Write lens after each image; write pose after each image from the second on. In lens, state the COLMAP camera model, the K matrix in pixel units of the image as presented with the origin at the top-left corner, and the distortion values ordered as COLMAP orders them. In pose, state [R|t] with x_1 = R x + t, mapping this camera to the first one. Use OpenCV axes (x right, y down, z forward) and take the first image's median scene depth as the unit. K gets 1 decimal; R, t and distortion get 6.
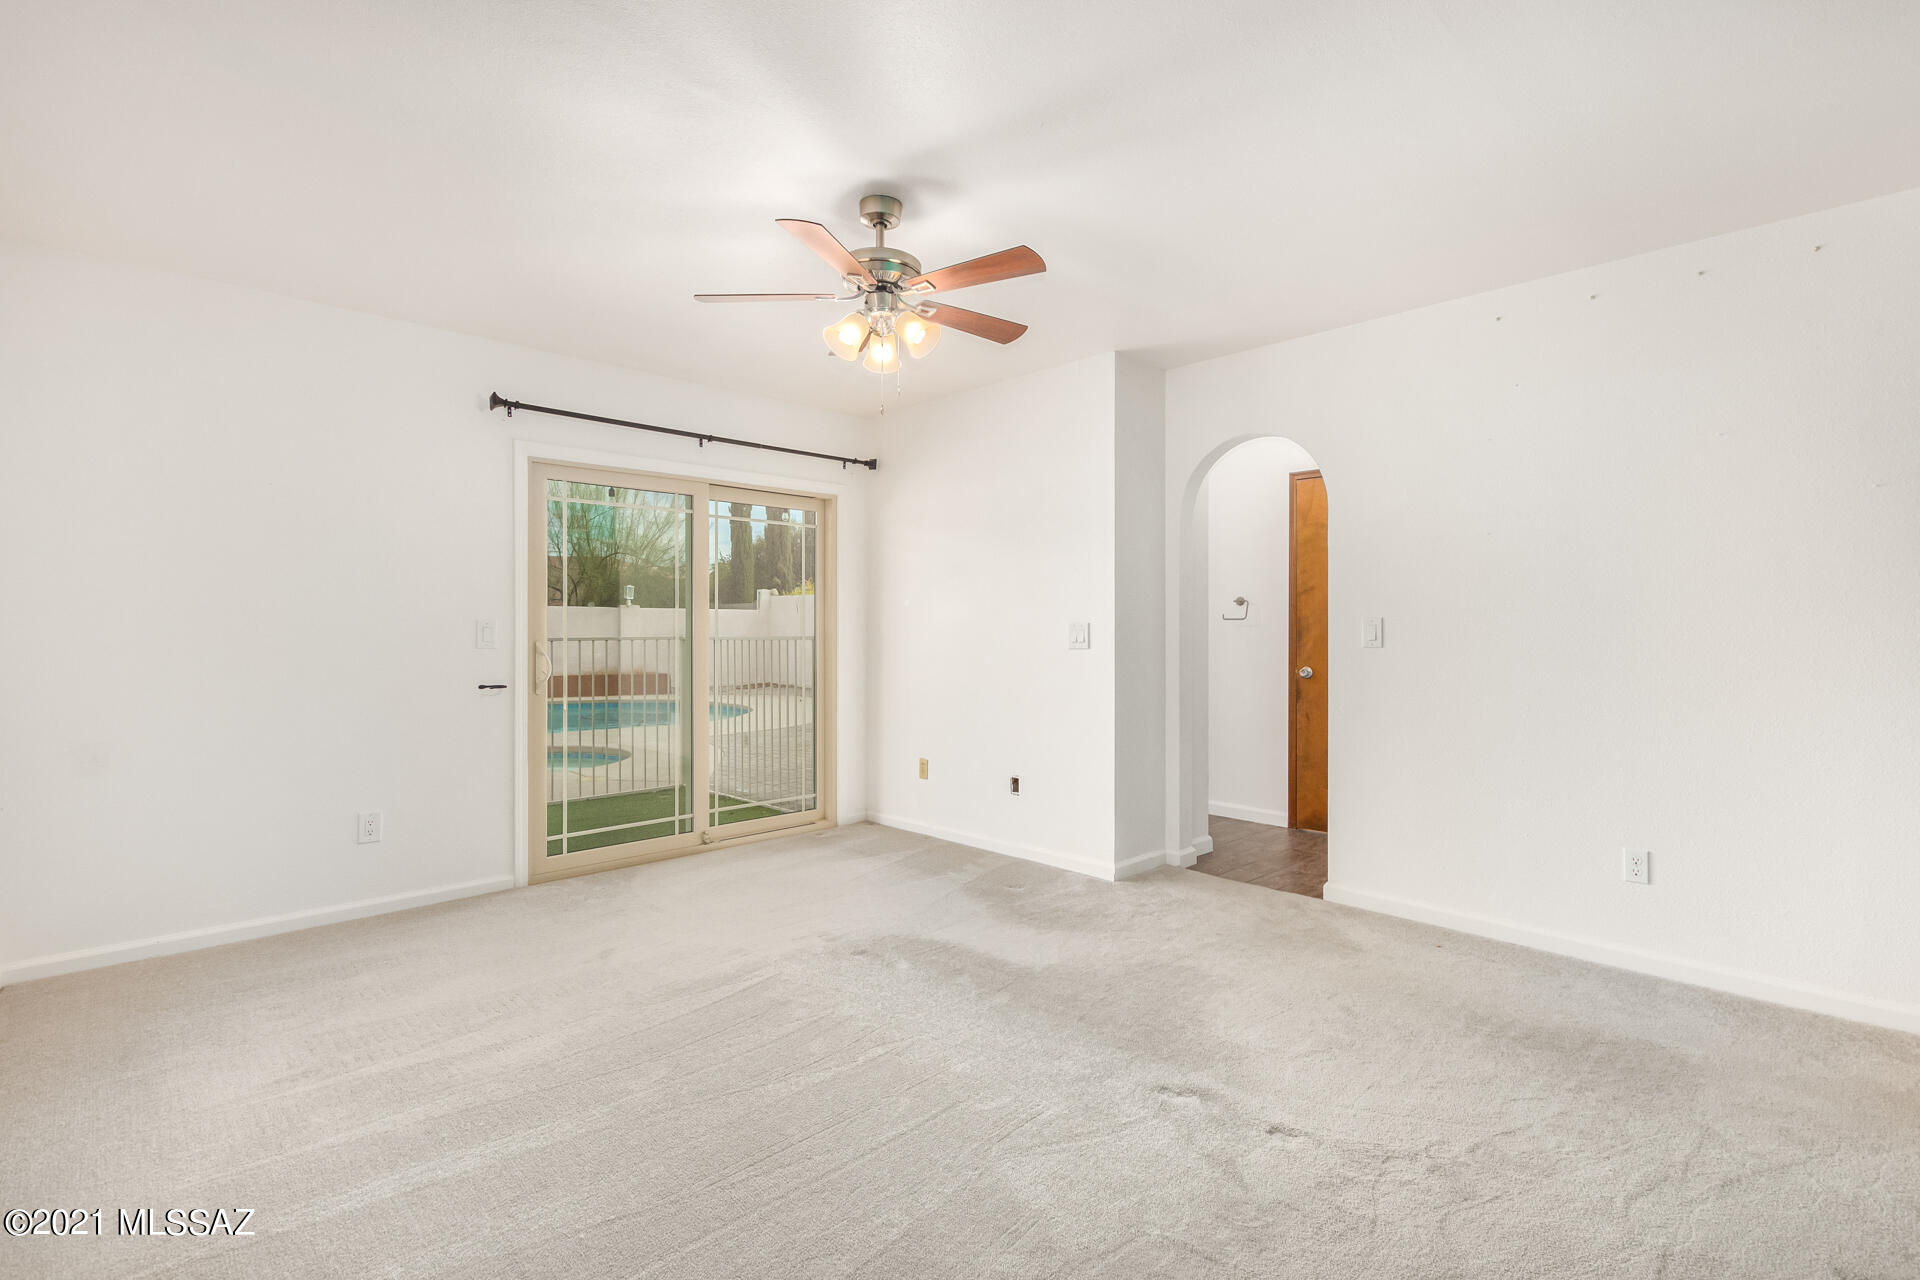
lens RADIAL K [[884.6, 0, 955.1], [0, 884.6, 634.2], [0, 0, 1]] dist [0.000165, 0.000196]
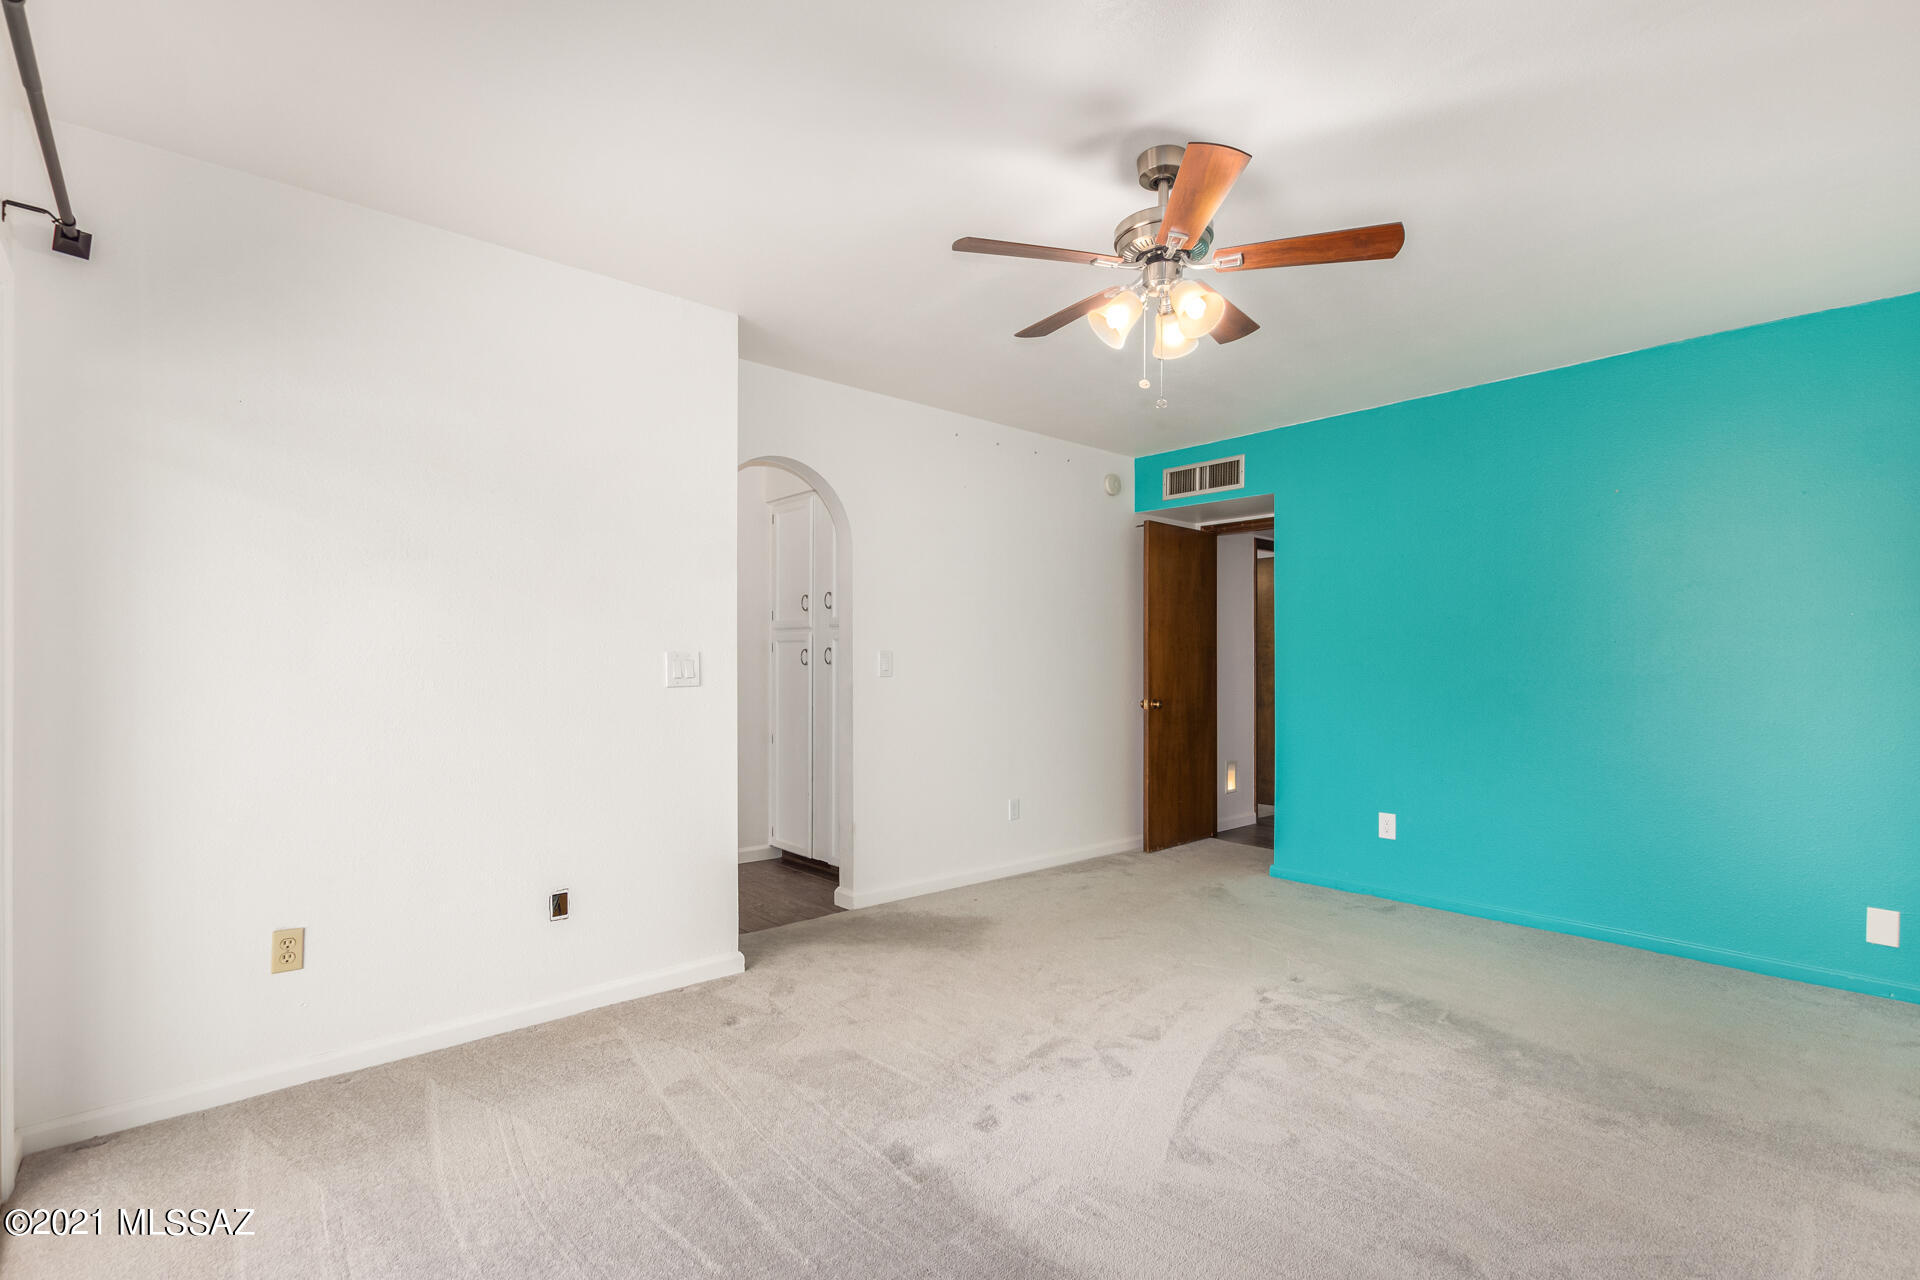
lens RADIAL K [[884.6, 0, 955.1], [0, 884.6, 634.2], [0, 0, 1]] dist [0.000165, 0.000196]
pose [[0.055687, 0.032201, 0.997929, -0.651422], [0.007778, 0.999435, -0.032683, -0.002710], [-0.998418, 0.009582, 0.055405, 0.784296]]
